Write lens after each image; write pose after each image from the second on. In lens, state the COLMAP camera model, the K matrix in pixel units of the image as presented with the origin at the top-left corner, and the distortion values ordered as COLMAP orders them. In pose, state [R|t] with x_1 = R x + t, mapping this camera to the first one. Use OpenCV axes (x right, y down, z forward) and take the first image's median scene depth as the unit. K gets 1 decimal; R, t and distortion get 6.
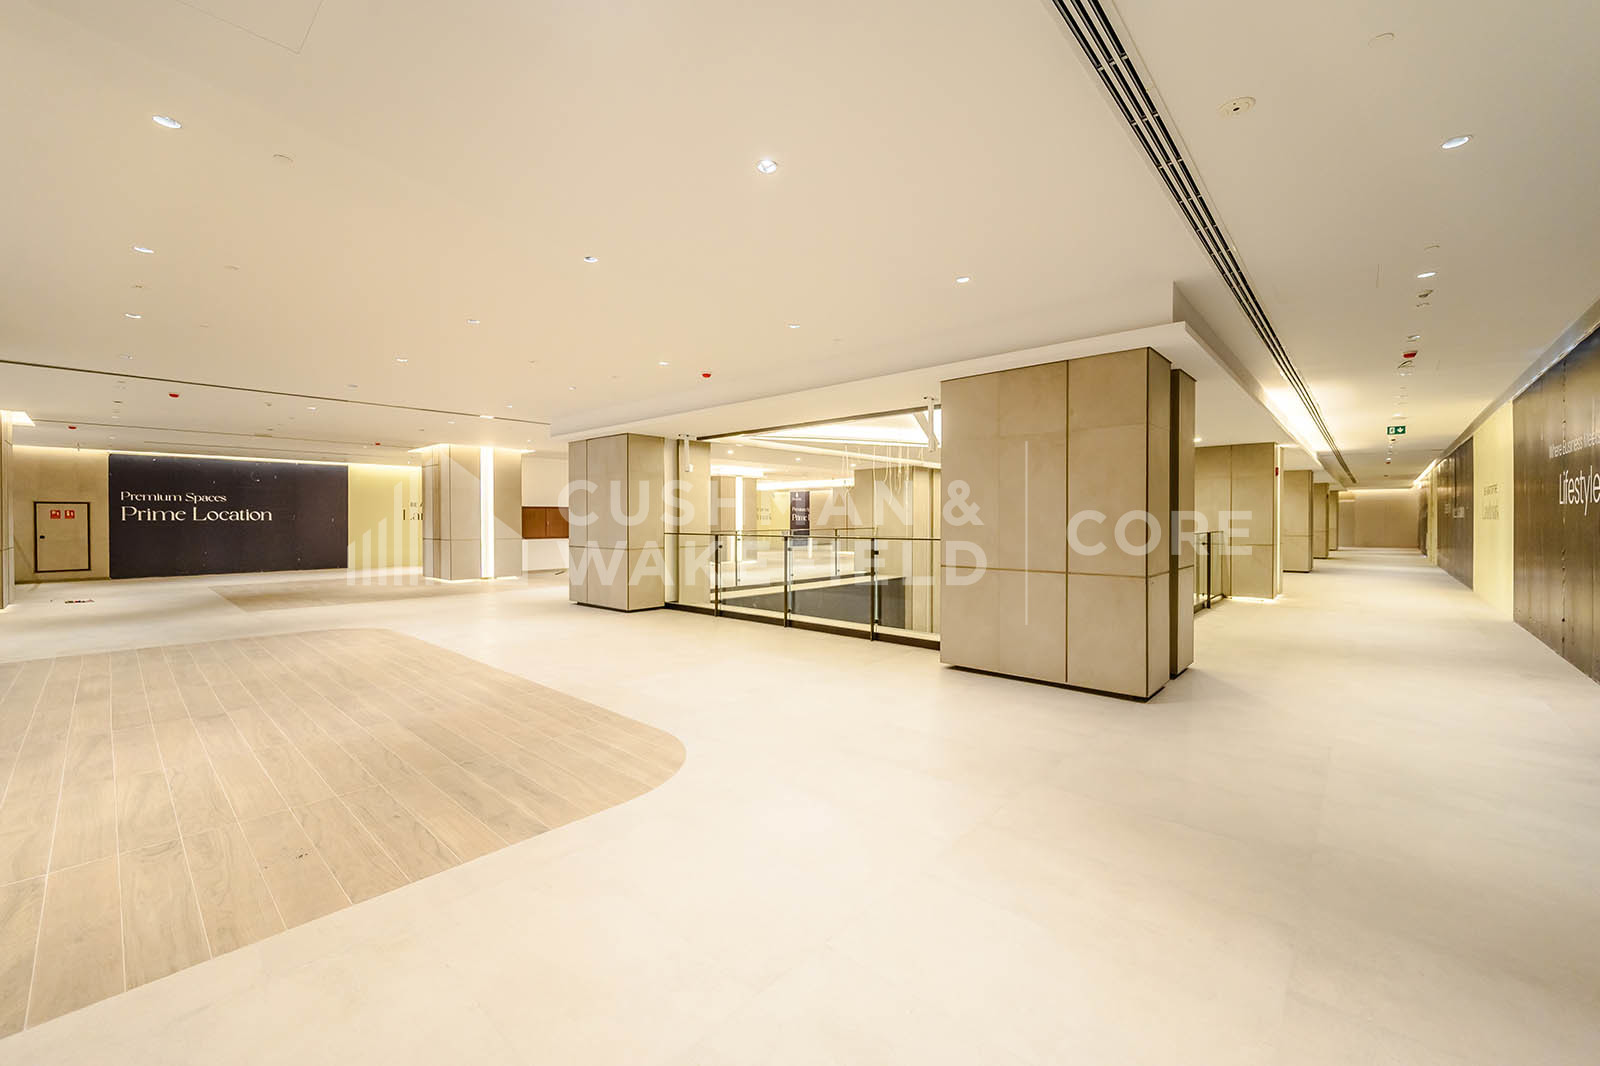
lens RADIAL K [[649.7, 0, 804.1], [0, 649.7, 536.4], [0, 0, 1]] dist [0.000218, 0.000257]
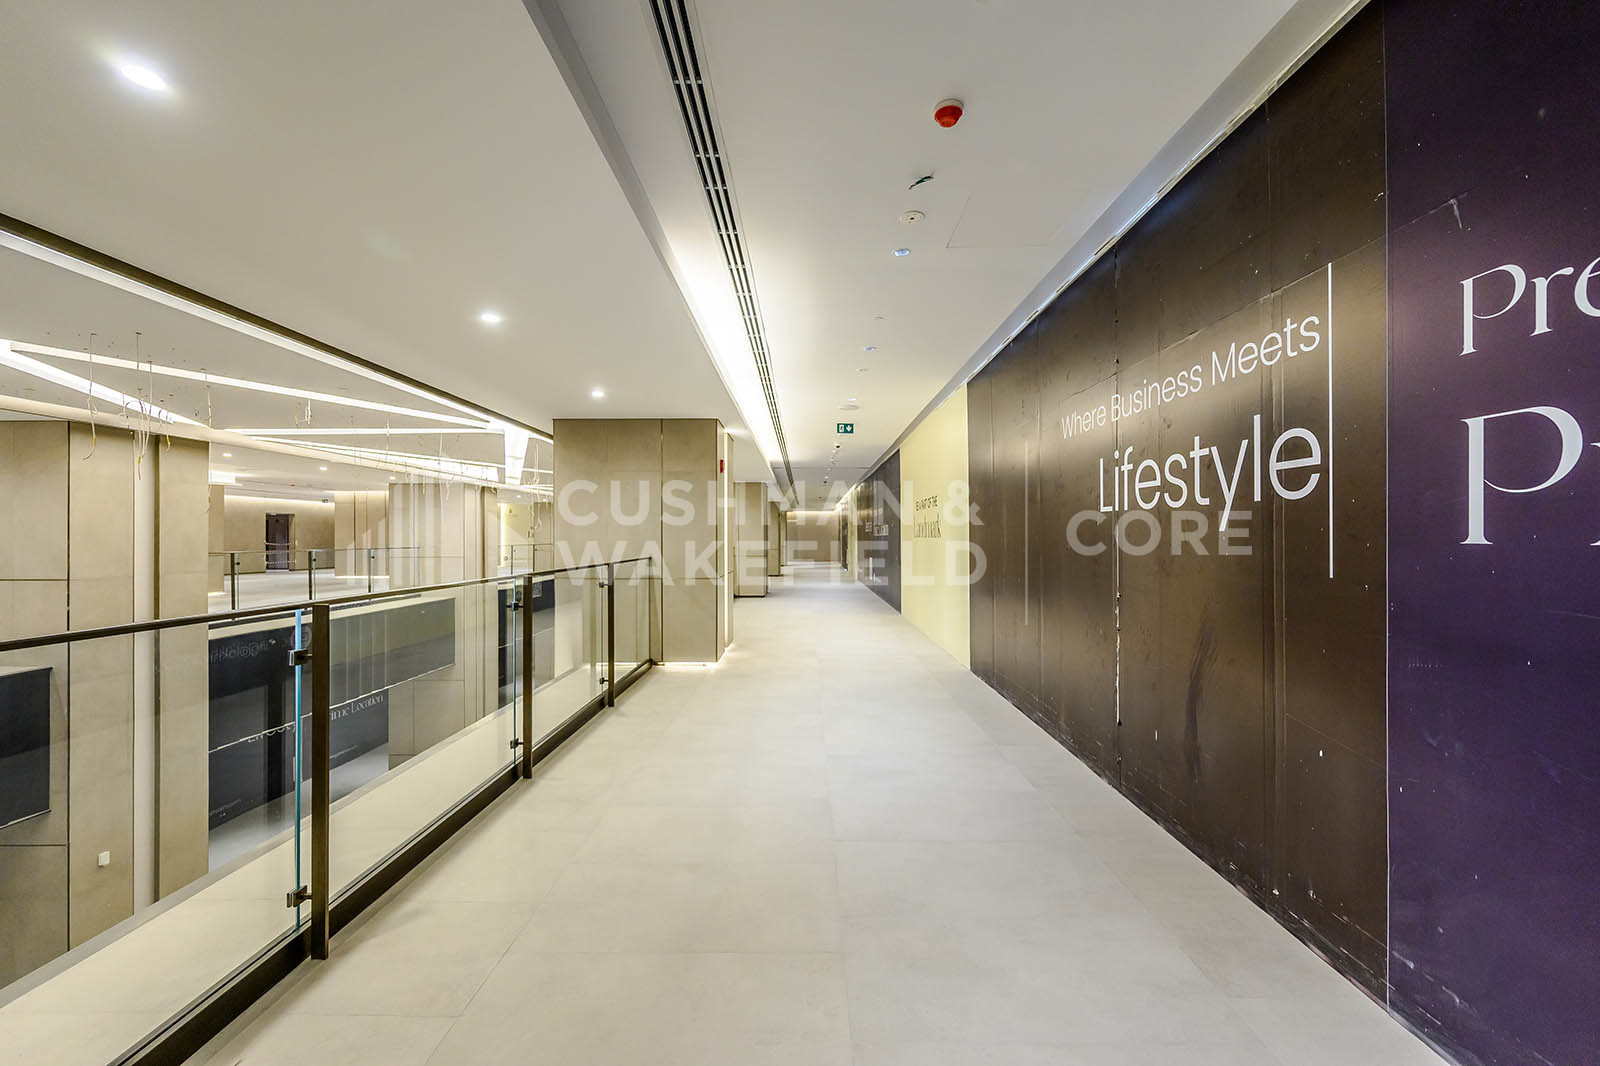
lens RADIAL K [[649.7, 0, 804.1], [0, 649.7, 536.4], [0, 0, 1]] dist [0.000218, 0.000257]
pose [[0.753363, 0.000714, 0.657605, 0.297961], [0.018046, 0.999600, -0.021758, -0.009695], [-0.657357, 0.028259, 0.753049, 0.375737]]
